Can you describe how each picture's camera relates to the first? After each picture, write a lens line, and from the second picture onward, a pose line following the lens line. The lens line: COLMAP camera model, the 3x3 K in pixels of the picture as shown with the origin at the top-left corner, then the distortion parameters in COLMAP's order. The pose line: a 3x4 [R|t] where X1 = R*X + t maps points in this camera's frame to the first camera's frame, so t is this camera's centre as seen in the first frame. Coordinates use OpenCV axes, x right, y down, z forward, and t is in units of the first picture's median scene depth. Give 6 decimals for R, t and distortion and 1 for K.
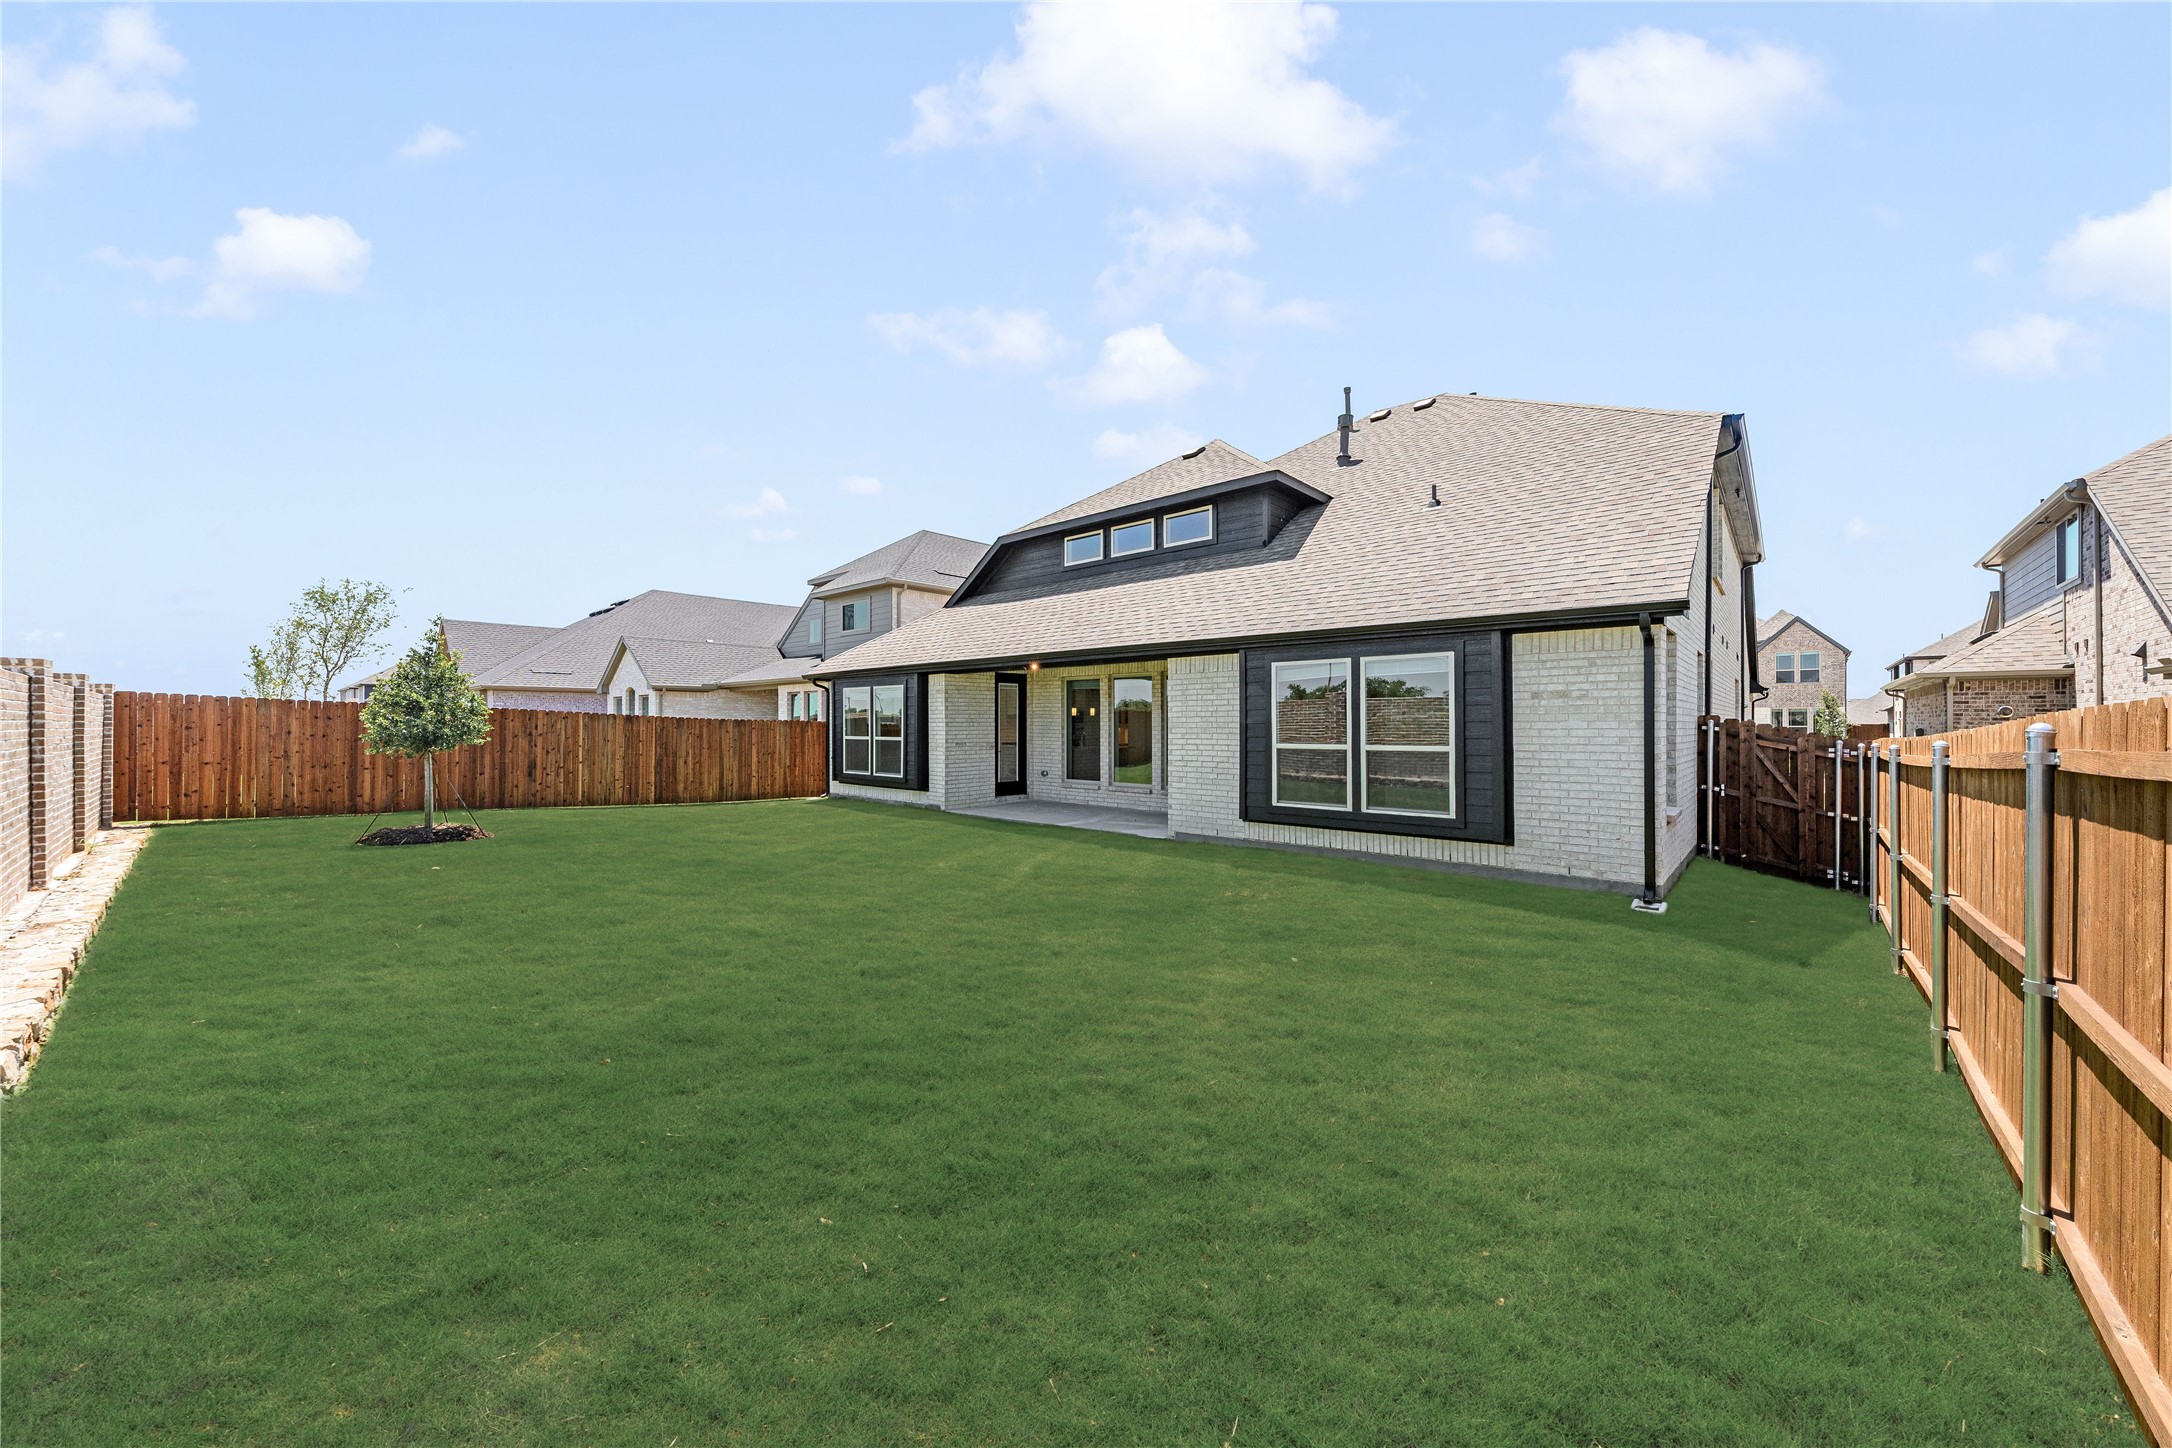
lens RADIAL K [[775.1, 0, 1086.0], [0, 775.1, 724.0], [0, 0, 1]] dist [-0.000261, 0.000020]
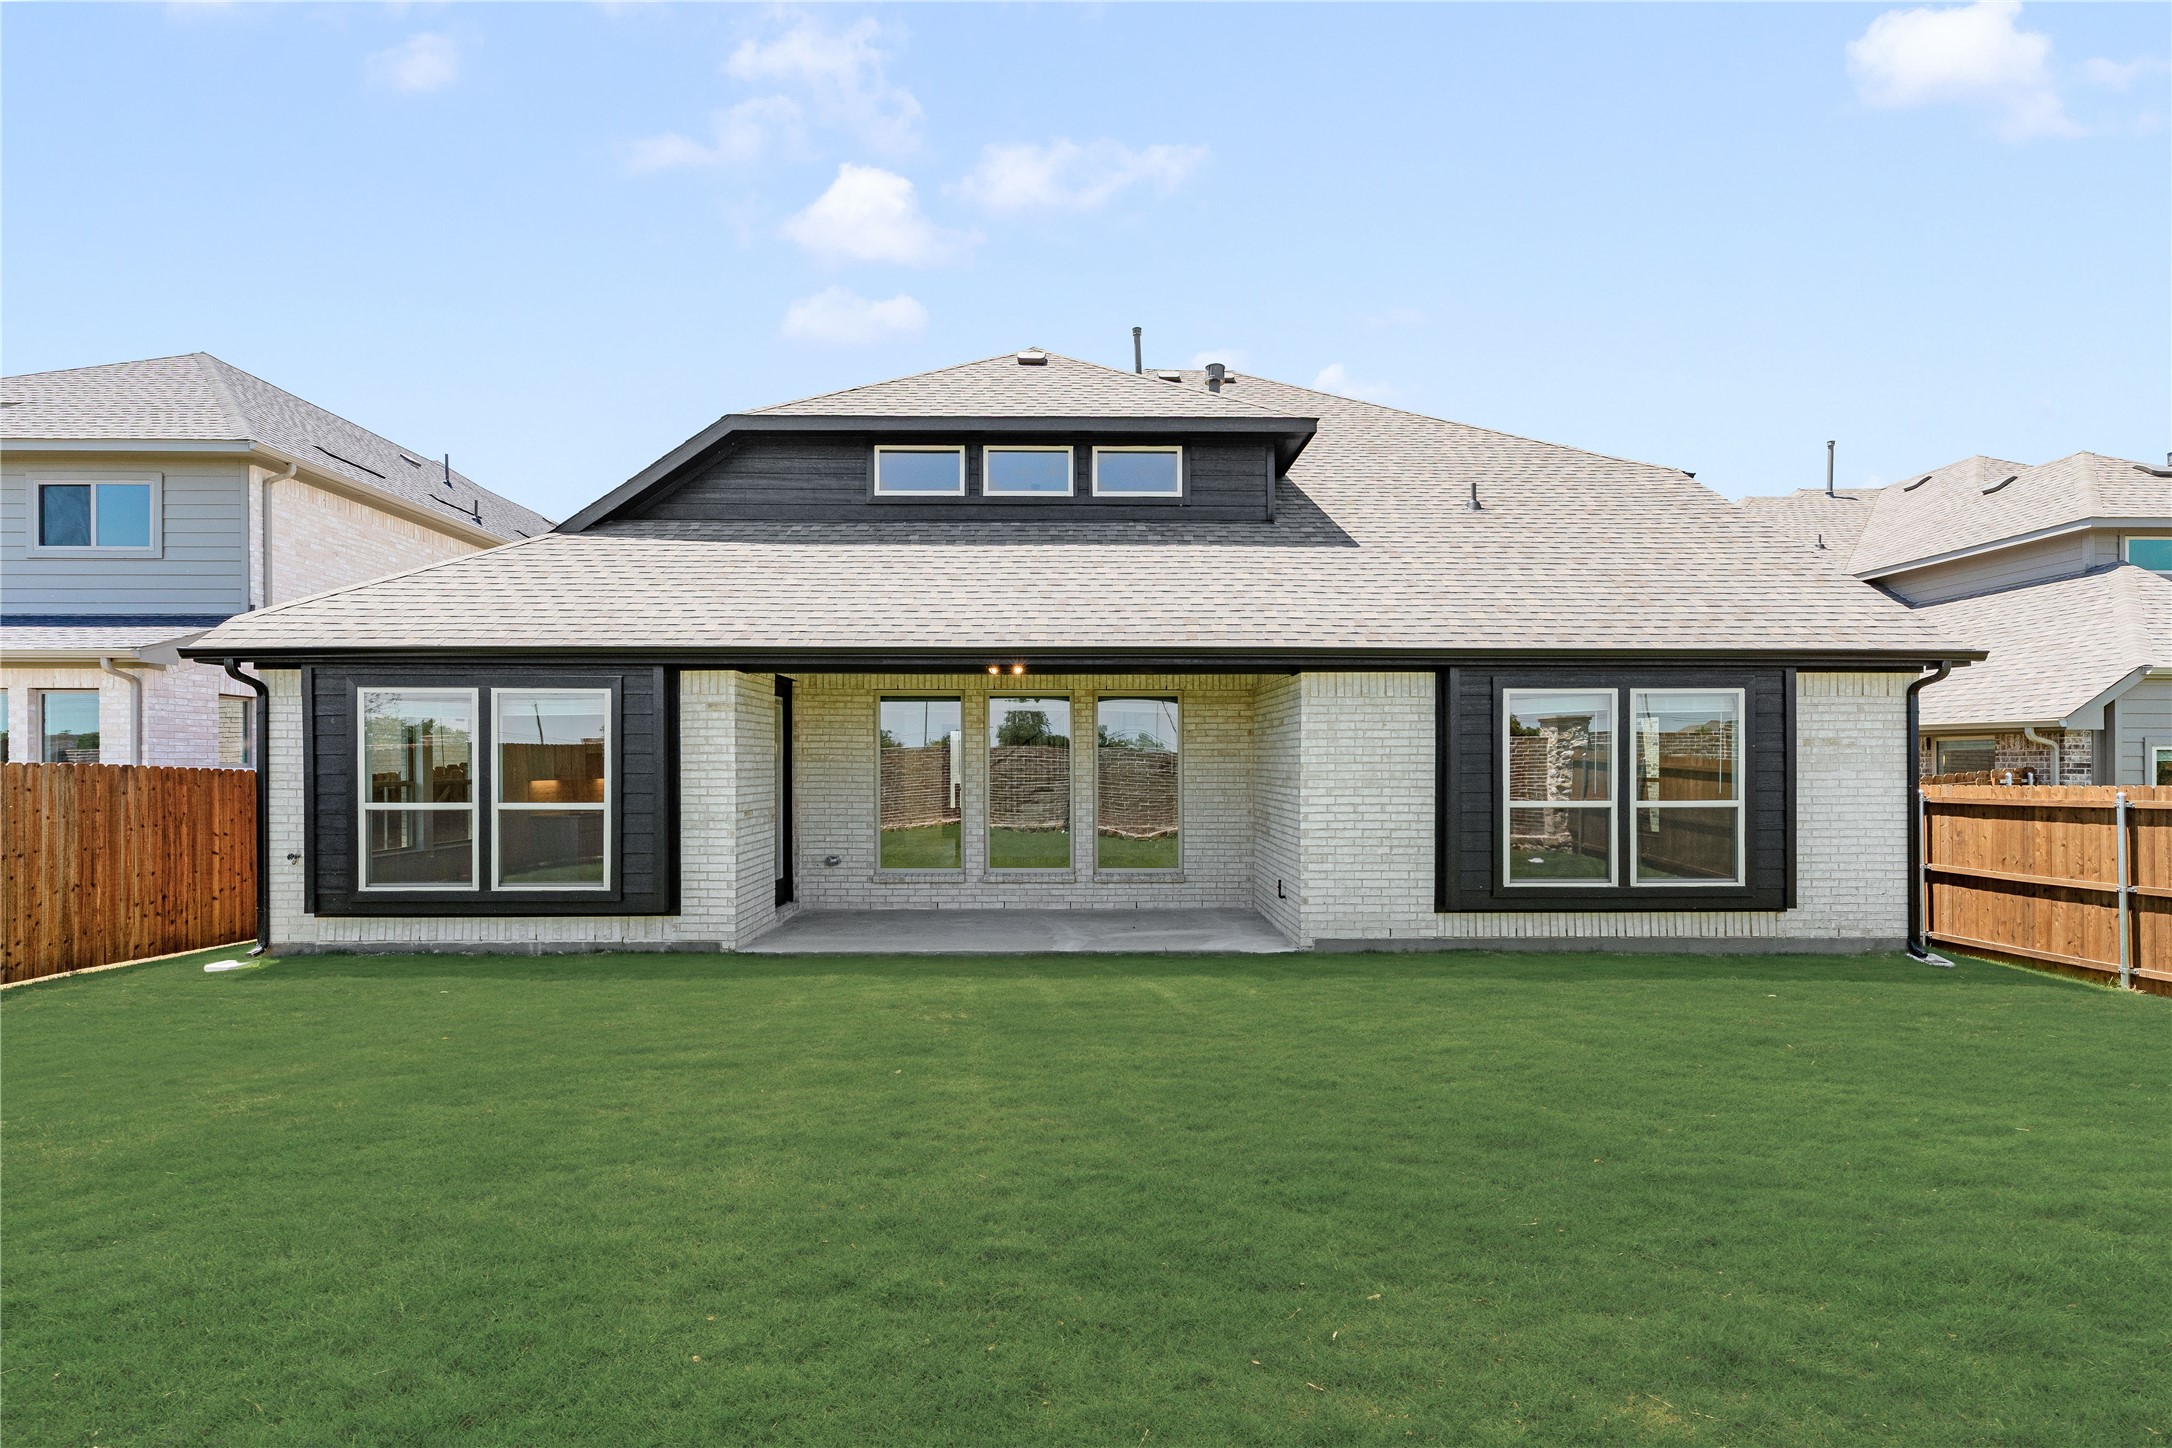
lens RADIAL K [[995.1, 0, 1084.8], [0, 995.1, 779.5], [0, 0, 1]] dist [0.006252, 0.000258]
pose [[0.732557, -0.004702, 0.680689, -0.573933], [-0.000386, 0.999973, 0.007323, -0.001166], [-0.680705, -0.005627, 0.732536, 0.500811]]
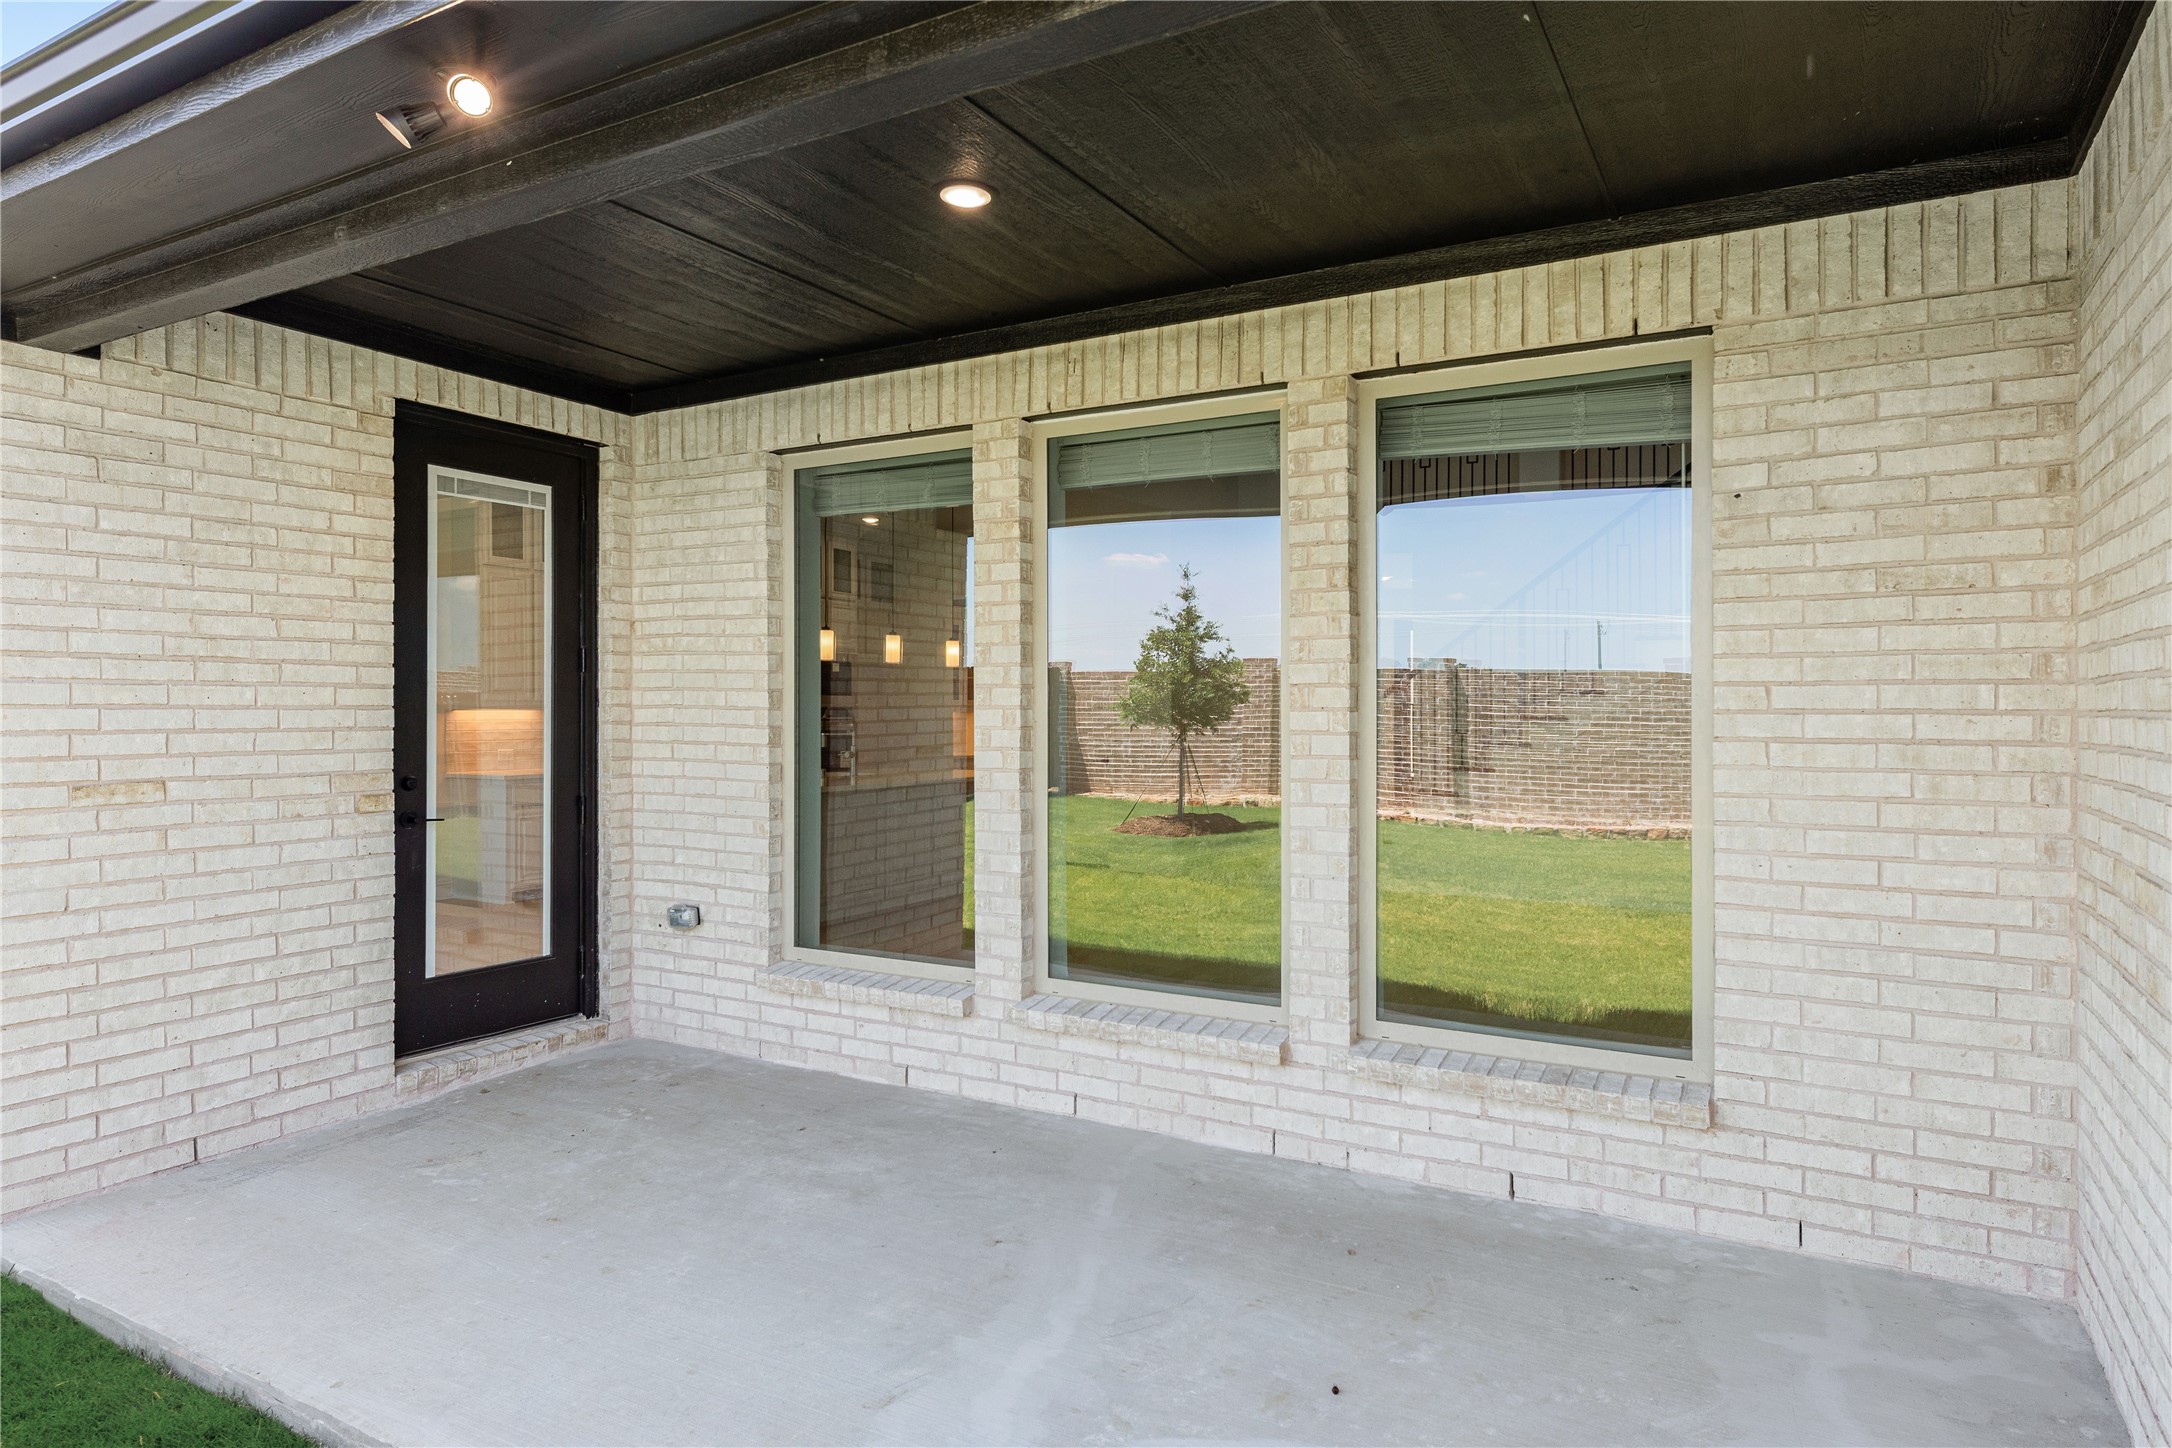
lens RADIAL K [[1353.1, 0, 1086.0], [0, 1353.1, 724.0], [0, 0, 1]] dist [0.002252, -0.000268]
pose [[0.983552, 0.007975, 0.180448, -0.018404], [-0.008772, 0.999955, 0.003620, 0.012109], [-0.180411, -0.005144, 0.983578, 0.878913]]
